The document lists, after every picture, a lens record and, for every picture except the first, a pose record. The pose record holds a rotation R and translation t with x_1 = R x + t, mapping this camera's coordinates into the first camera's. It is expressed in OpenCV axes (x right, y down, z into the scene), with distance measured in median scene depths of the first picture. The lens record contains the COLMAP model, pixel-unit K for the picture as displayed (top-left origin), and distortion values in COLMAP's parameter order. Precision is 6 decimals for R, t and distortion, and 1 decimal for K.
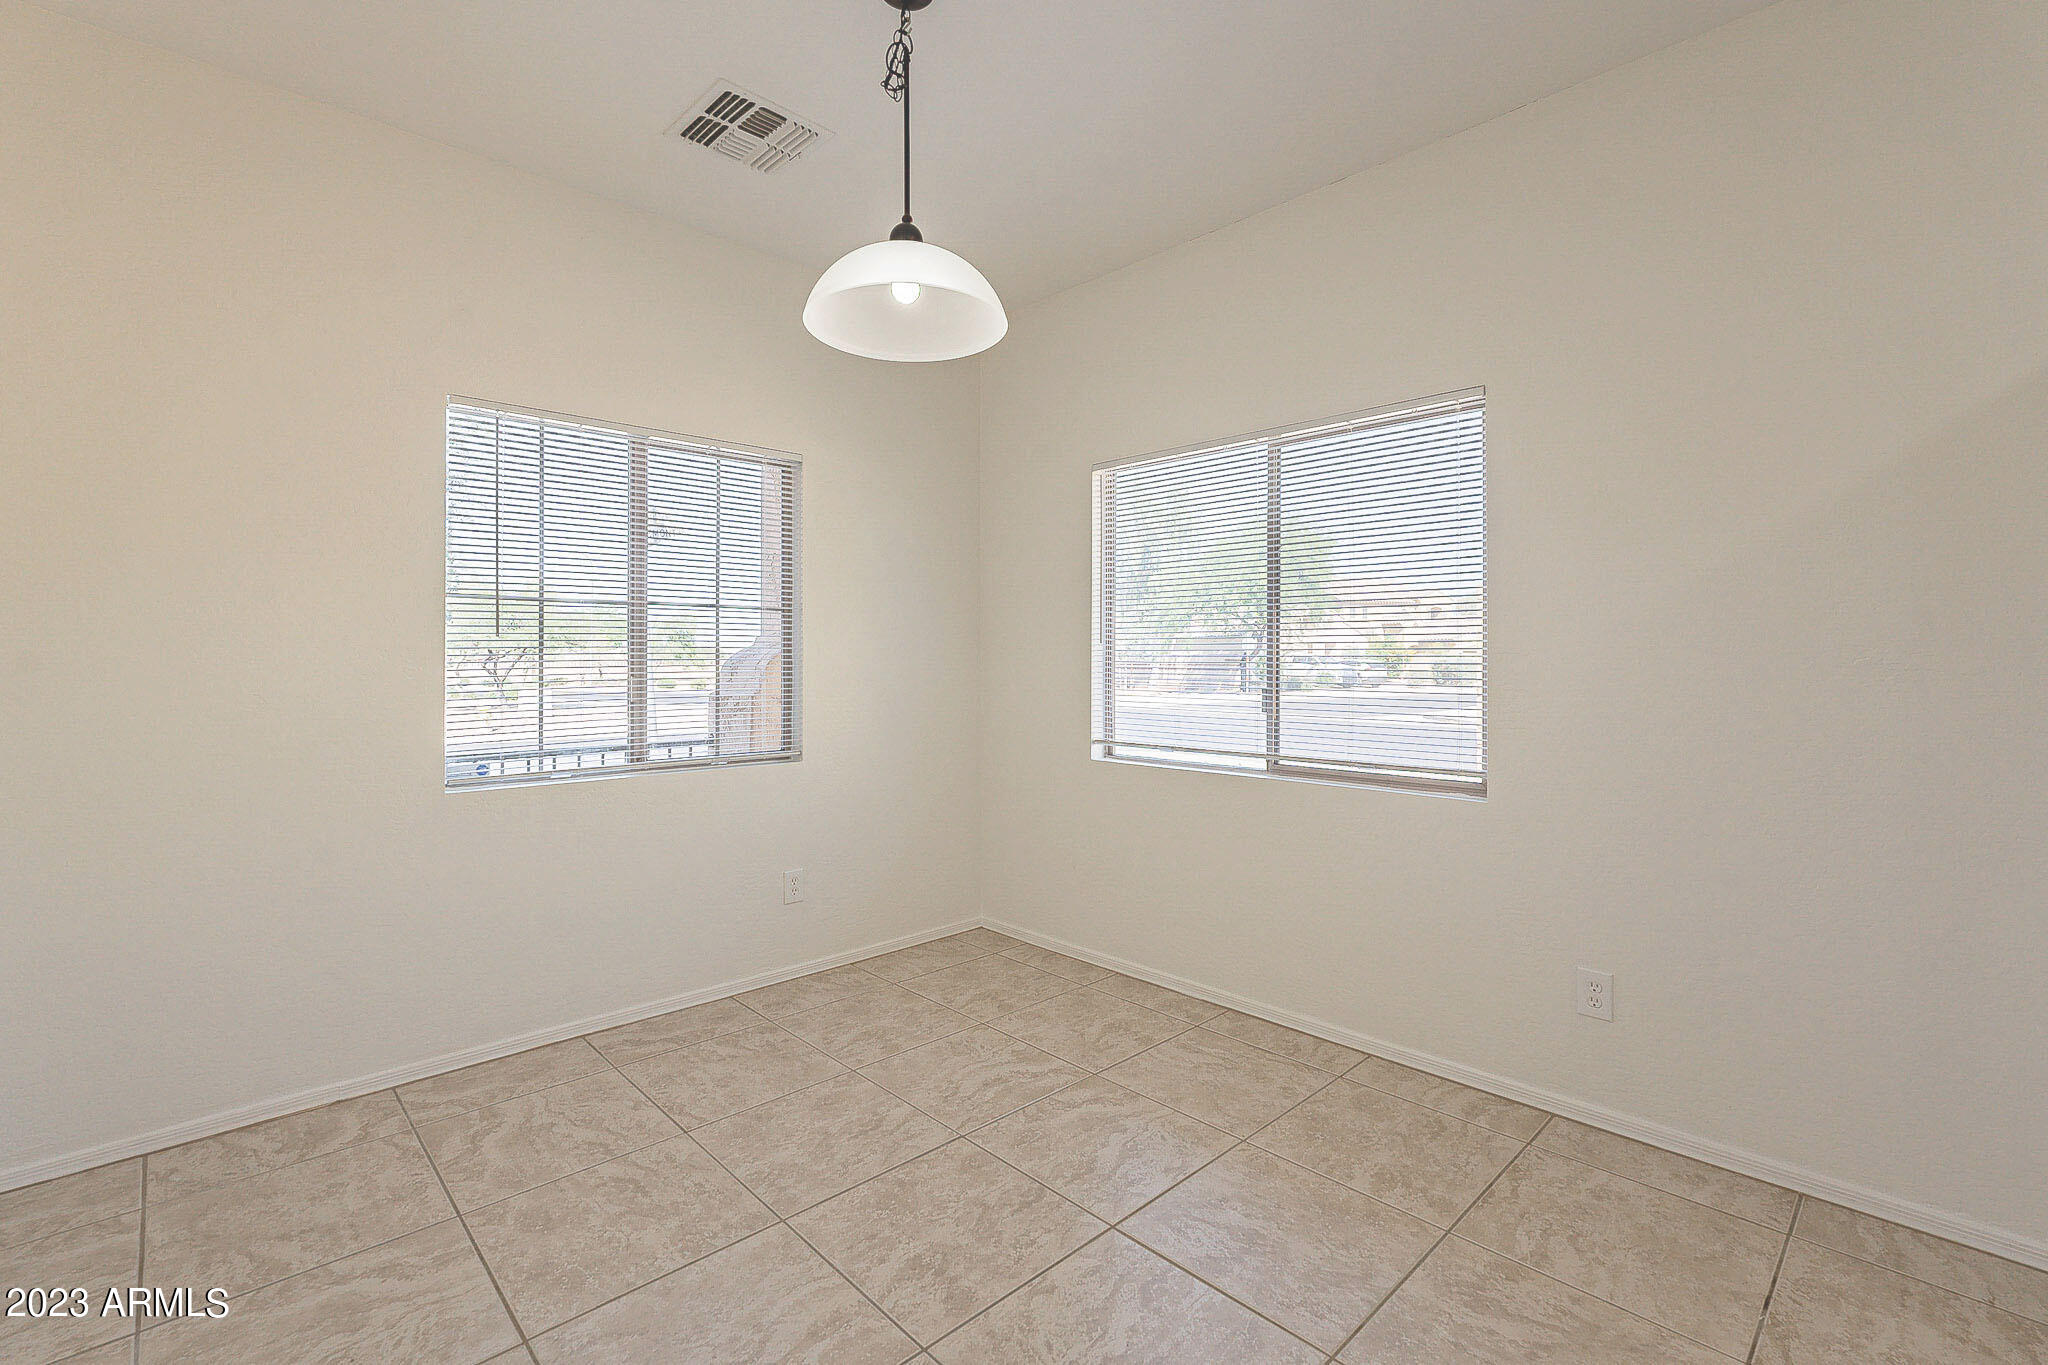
lens RADIAL K [[917.8, 0, 1009.4], [0, 917.8, 643.8], [0, 0, 1]] dist [-0.001628, 0.000041]
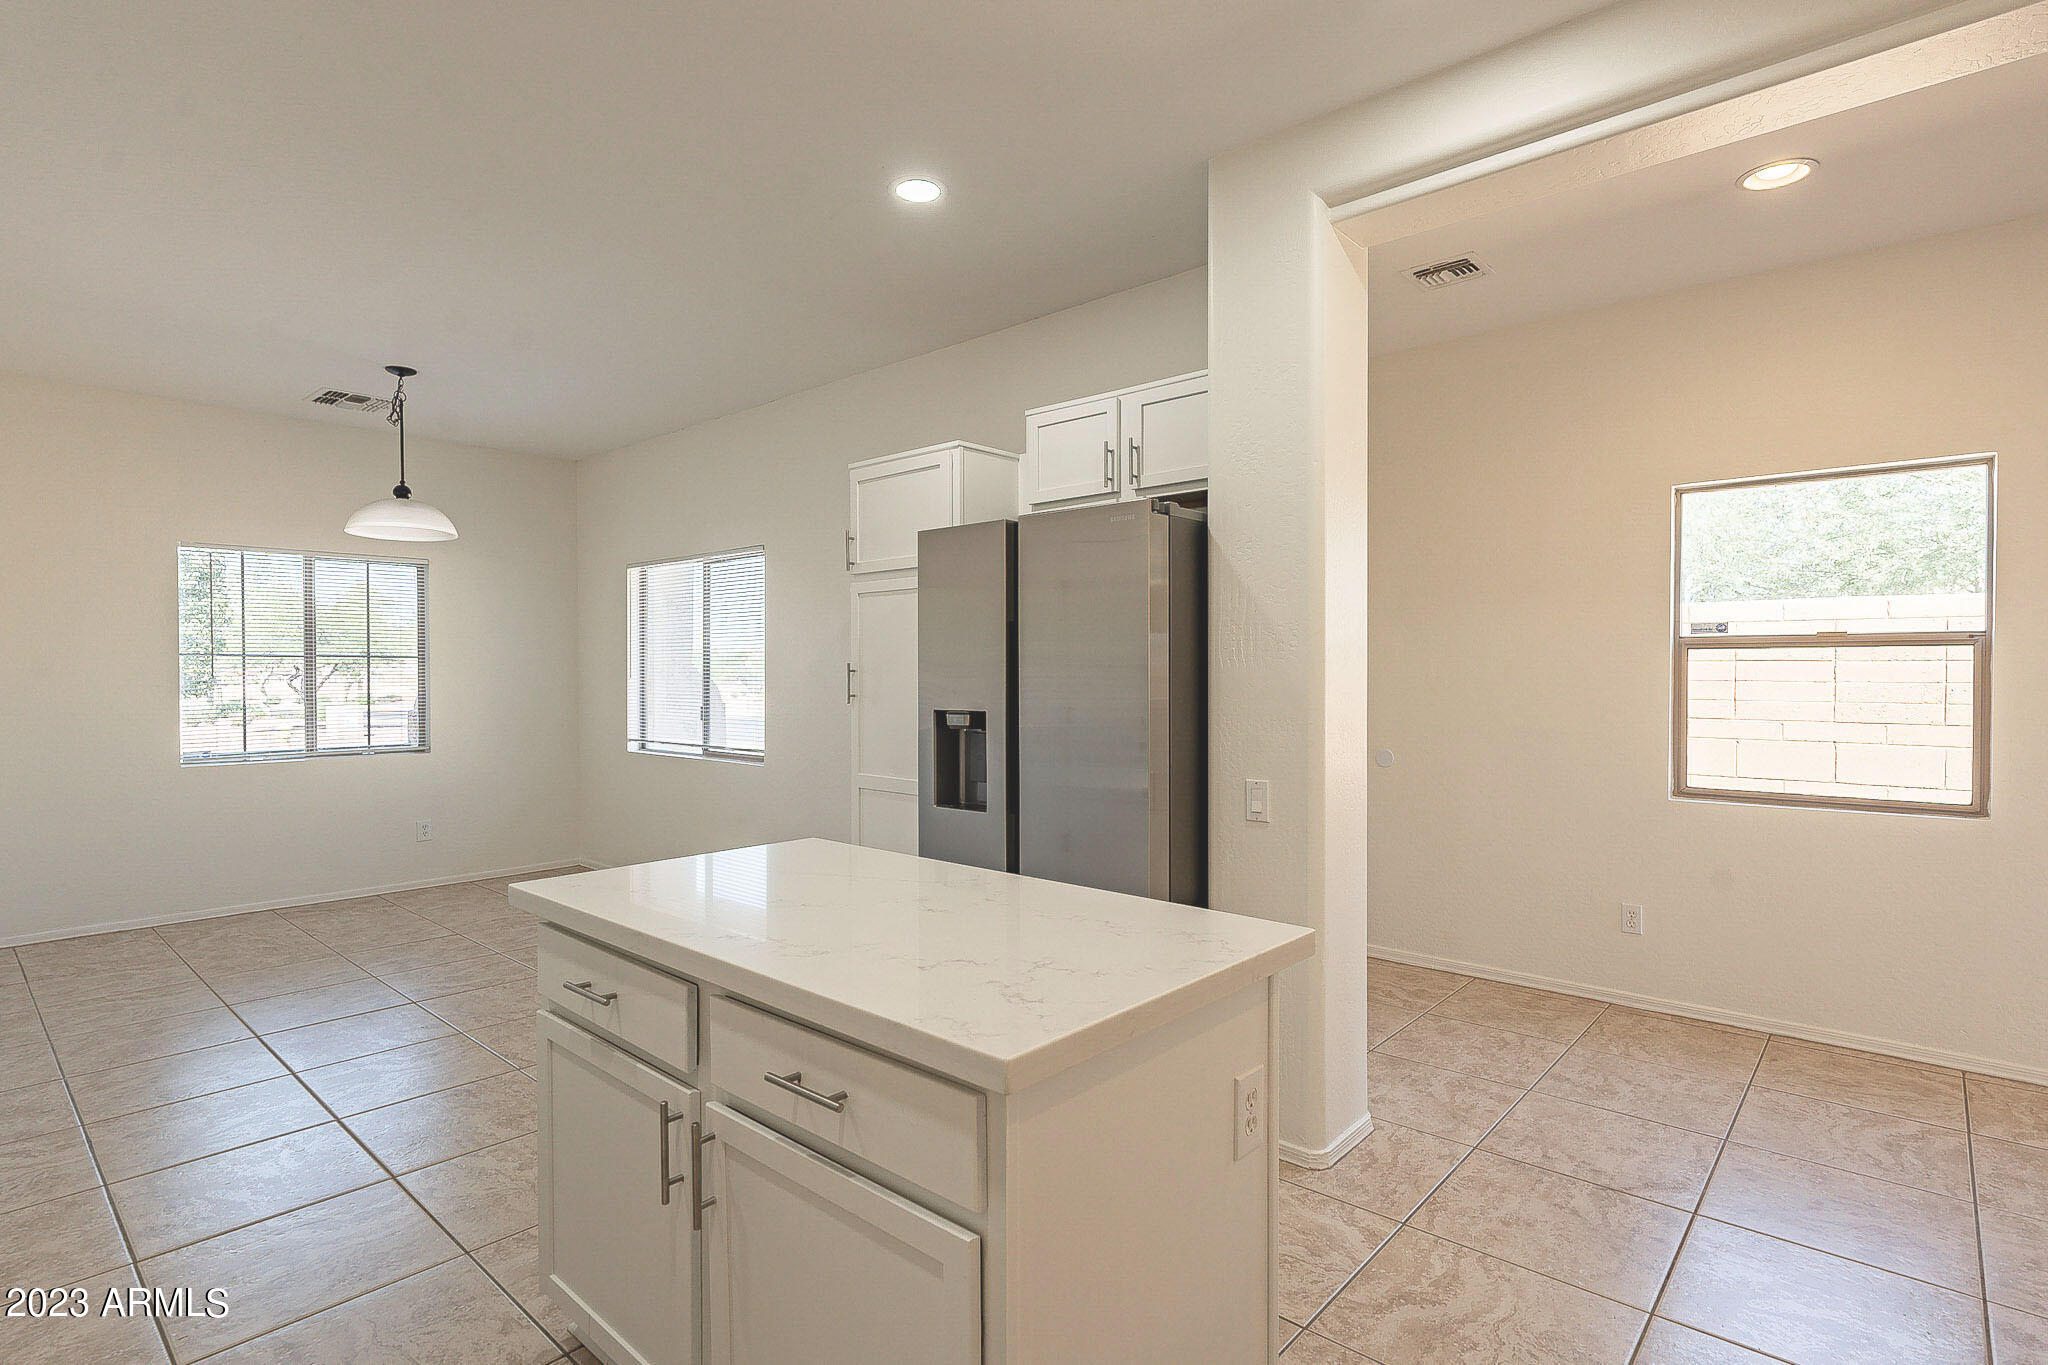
lens RADIAL K [[1021.4, 0, 1023.4], [0, 1021.4, 683.7], [0, 0, 1]] dist [-0.005100, -0.001016]
pose [[0.995946, -0.001787, 0.089938, 0.637005], [-0.000828, 0.999578, 0.029026, -0.043969], [-0.089952, -0.028983, 0.995524, -0.848618]]
